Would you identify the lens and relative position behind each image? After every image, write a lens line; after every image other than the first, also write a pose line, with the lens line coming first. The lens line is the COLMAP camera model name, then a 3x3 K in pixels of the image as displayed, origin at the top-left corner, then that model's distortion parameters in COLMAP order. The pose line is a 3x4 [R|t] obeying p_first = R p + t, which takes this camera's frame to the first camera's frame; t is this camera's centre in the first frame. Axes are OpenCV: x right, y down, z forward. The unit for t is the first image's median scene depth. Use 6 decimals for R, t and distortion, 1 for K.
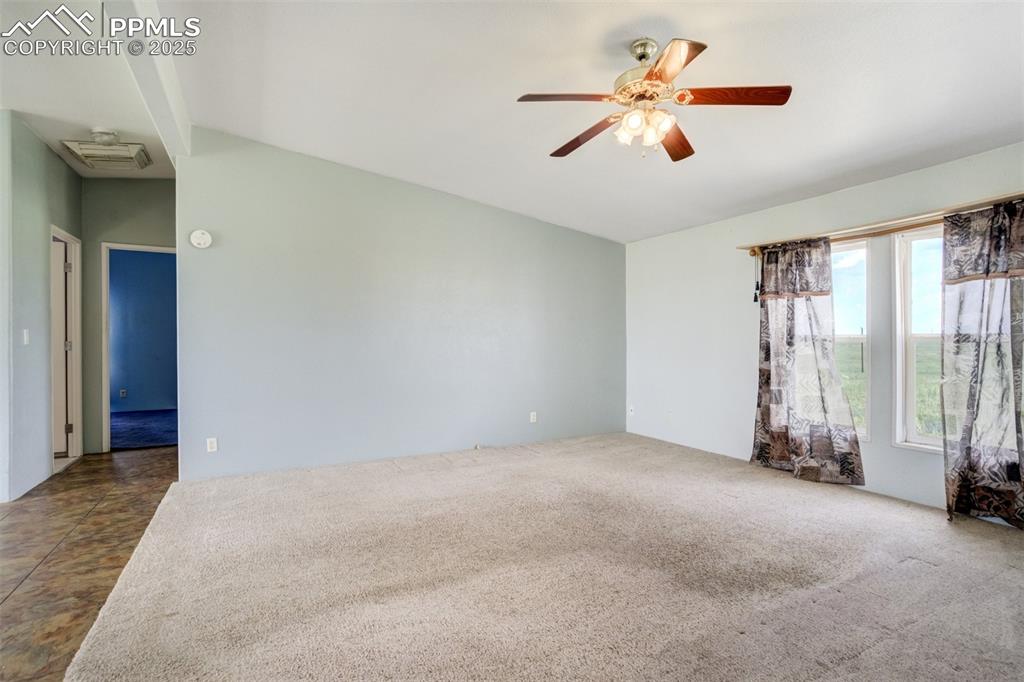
lens RADIAL K [[489.5, 0, 519.7], [0, 489.5, 341.4], [0, 0, 1]] dist [-0.045885, 0.022977]
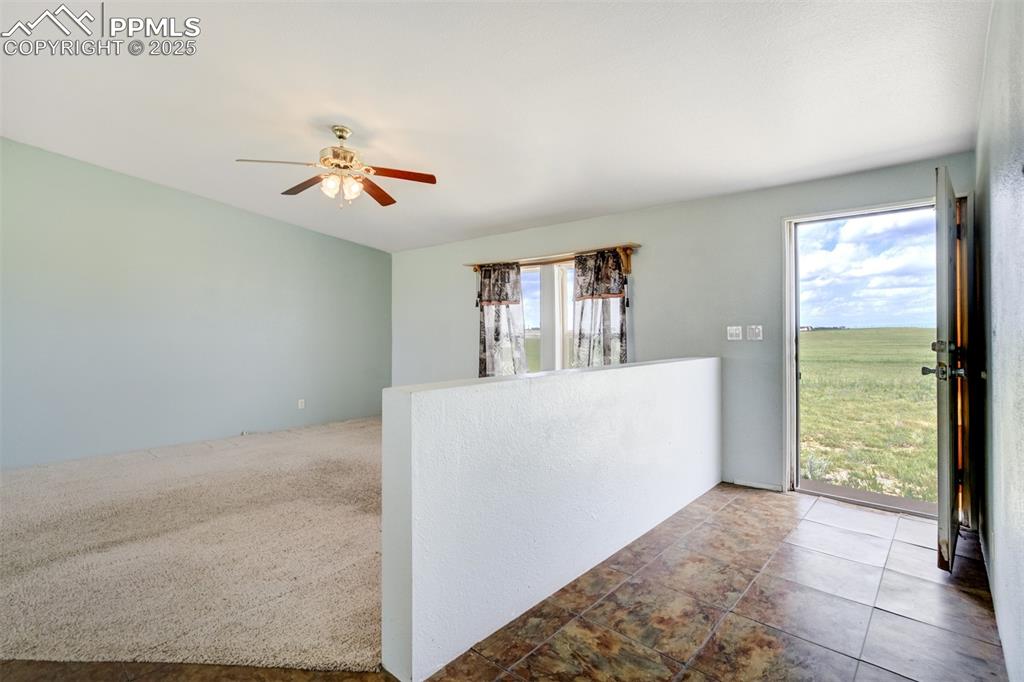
lens RADIAL K [[464.7, 0, 512.4], [0, 464.7, 322.9], [0, 0, 1]] dist [-0.060050, 0.017959]
pose [[0.930018, 0.011395, 0.367337, 0.133378], [-0.003863, 0.999767, -0.021232, -0.013788], [-0.367493, 0.018327, 0.929846, -0.232346]]
